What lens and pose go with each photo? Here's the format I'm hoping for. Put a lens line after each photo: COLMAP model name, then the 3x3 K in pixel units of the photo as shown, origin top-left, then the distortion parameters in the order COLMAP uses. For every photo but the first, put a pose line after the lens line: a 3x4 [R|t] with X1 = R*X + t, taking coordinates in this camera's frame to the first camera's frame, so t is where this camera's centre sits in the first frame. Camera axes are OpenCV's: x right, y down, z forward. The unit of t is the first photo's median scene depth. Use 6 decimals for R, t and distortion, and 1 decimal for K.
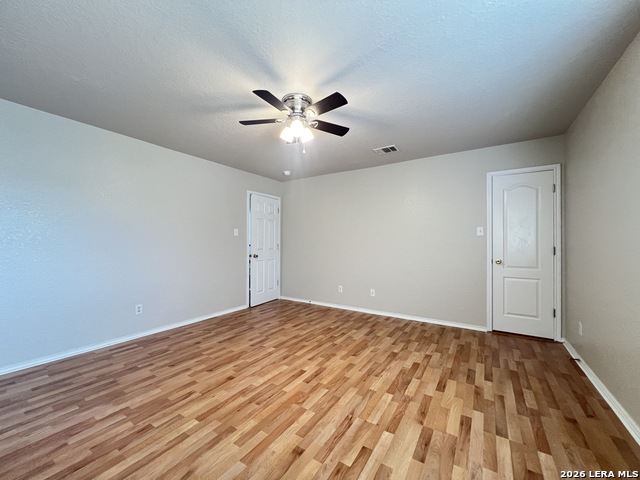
lens RADIAL K [[257.0, 0, 319.1], [0, 257.0, 239.3], [0, 0, 1]] dist [-0.003640, 0.000156]
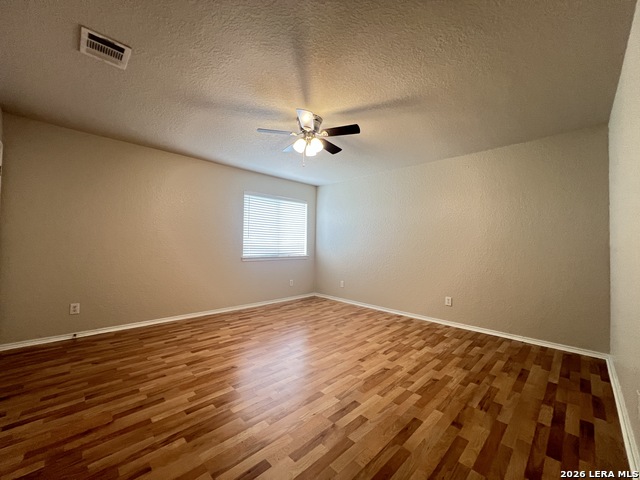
lens RADIAL K [[257.0, 0, 319.1], [0, 257.0, 239.3], [0, 0, 1]] dist [-0.003640, 0.000156]
pose [[-0.975860, -0.014332, 0.217927, -0.377451], [-0.021986, 0.999222, -0.032737, 0.039226], [-0.217288, -0.036738, -0.975416, 2.048478]]
